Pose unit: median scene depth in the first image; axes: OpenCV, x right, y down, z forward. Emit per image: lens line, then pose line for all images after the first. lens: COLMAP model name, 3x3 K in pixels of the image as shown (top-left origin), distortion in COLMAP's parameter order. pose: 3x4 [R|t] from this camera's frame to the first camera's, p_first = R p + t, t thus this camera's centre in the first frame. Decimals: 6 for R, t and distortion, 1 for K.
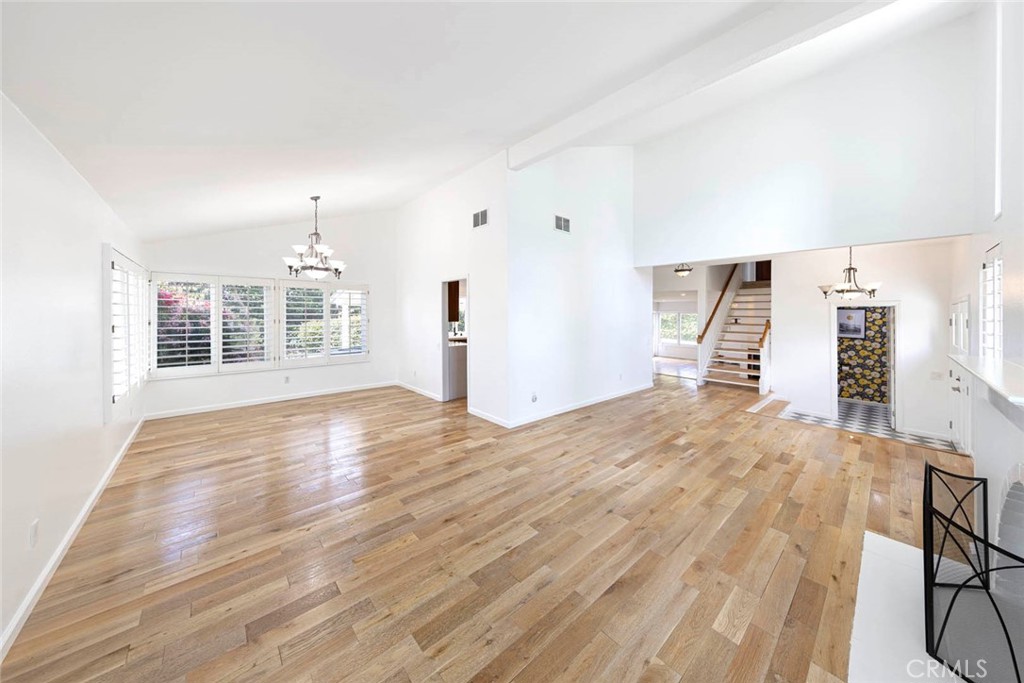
lens RADIAL K [[335.4, 0, 509.7], [0, 335.4, 319.3], [0, 0, 1]] dist [0.000509, -0.000045]
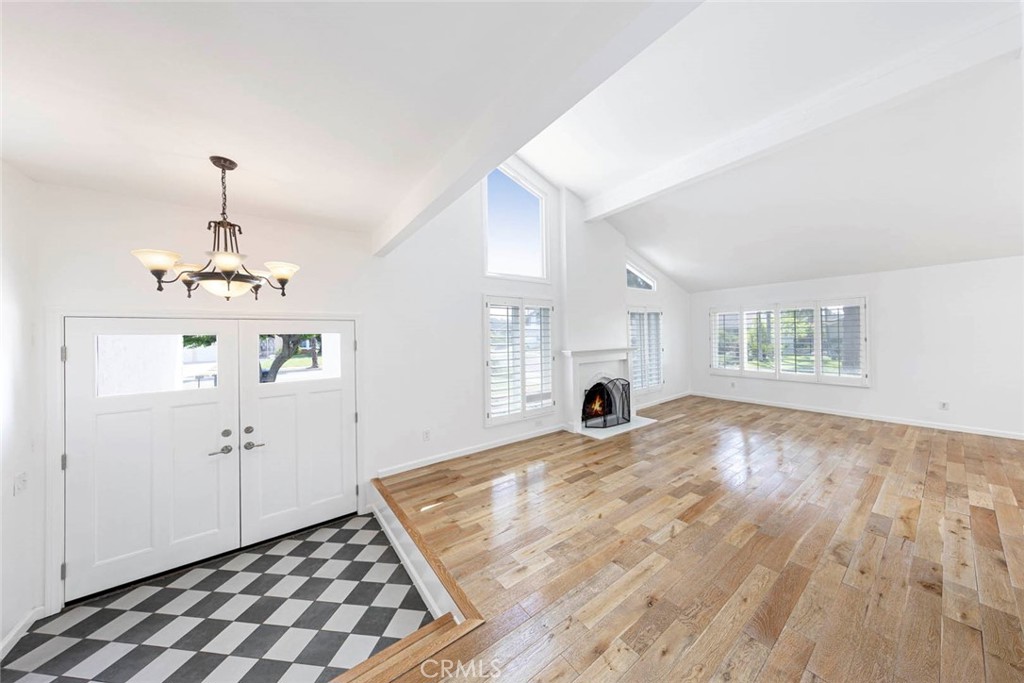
lens RADIAL K [[314.7, 0, 513.1], [0, 314.7, 333.8], [0, 0, 1]] dist [0.000550, 0.000035]
pose [[-0.995184, 0.013046, 0.097149, 0.657065], [0.013655, 0.999891, 0.005614, -0.004510], [-0.097065, 0.006914, -0.995254, 1.374790]]
